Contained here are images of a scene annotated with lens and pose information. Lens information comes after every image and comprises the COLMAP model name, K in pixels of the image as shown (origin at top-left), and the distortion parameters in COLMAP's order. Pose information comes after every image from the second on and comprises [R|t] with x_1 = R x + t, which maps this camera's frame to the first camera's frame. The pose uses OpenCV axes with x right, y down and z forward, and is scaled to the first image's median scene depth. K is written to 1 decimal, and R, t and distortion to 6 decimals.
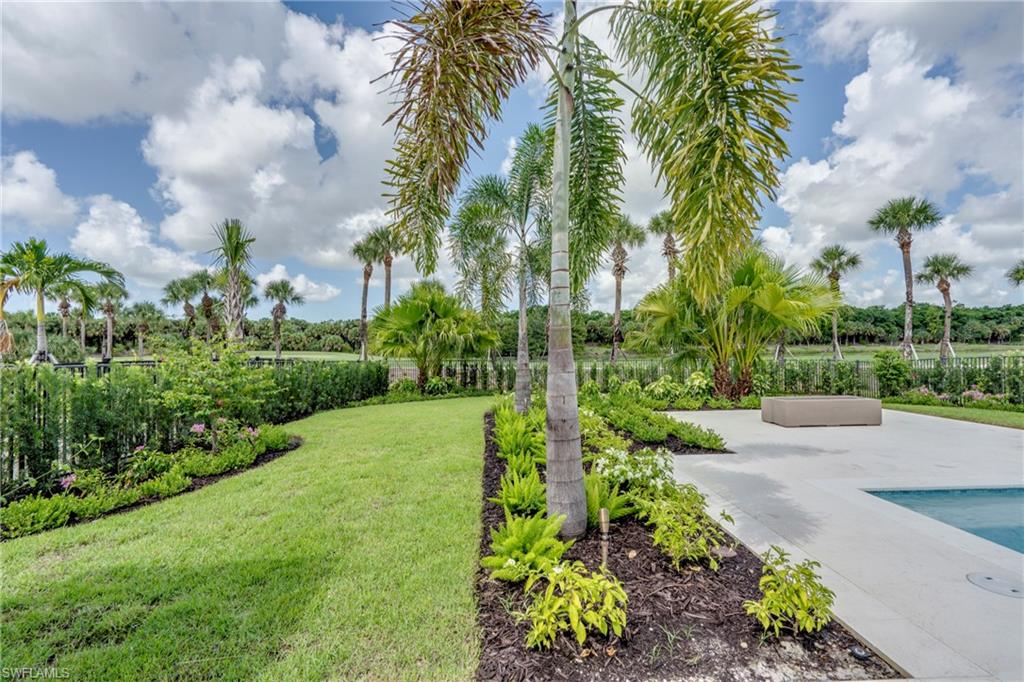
lens RADIAL K [[462.0, 0, 510.5], [0, 462.0, 344.8], [0, 0, 1]] dist [-0.007867, 0.003742]
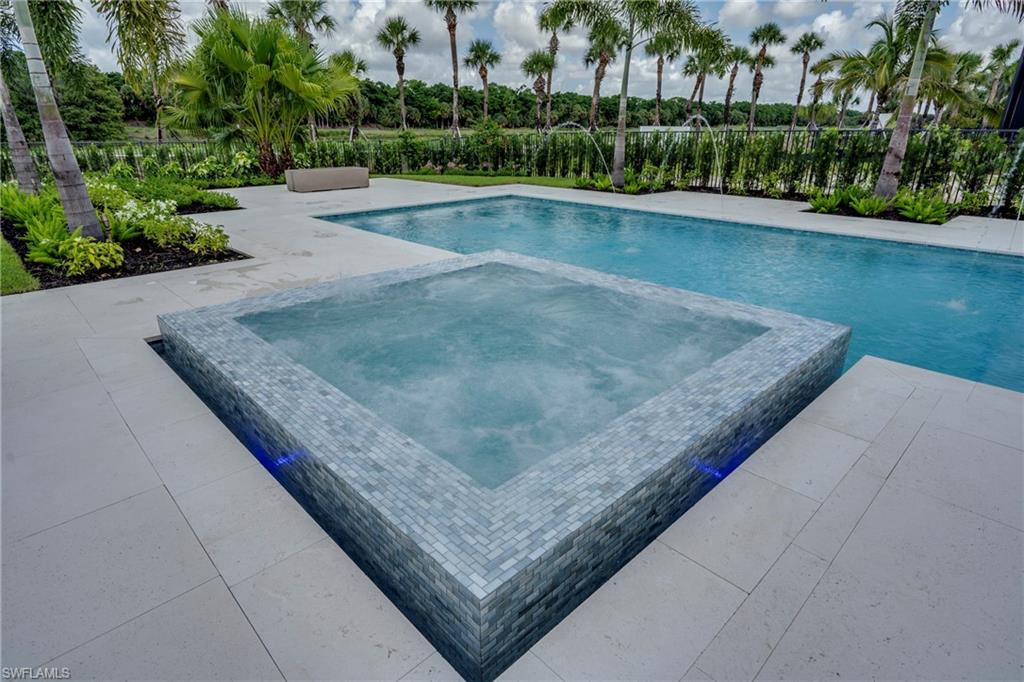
lens RADIAL K [[547.0, 0, 510.2], [0, 547.0, 343.8], [0, 0, 1]] dist [0.002024, -0.000498]
pose [[0.741653, -0.235886, 0.627941, -0.007659], [-0.012439, 0.931132, 0.364471, 0.002128], [-0.670669, -0.278122, 0.687642, -0.150667]]
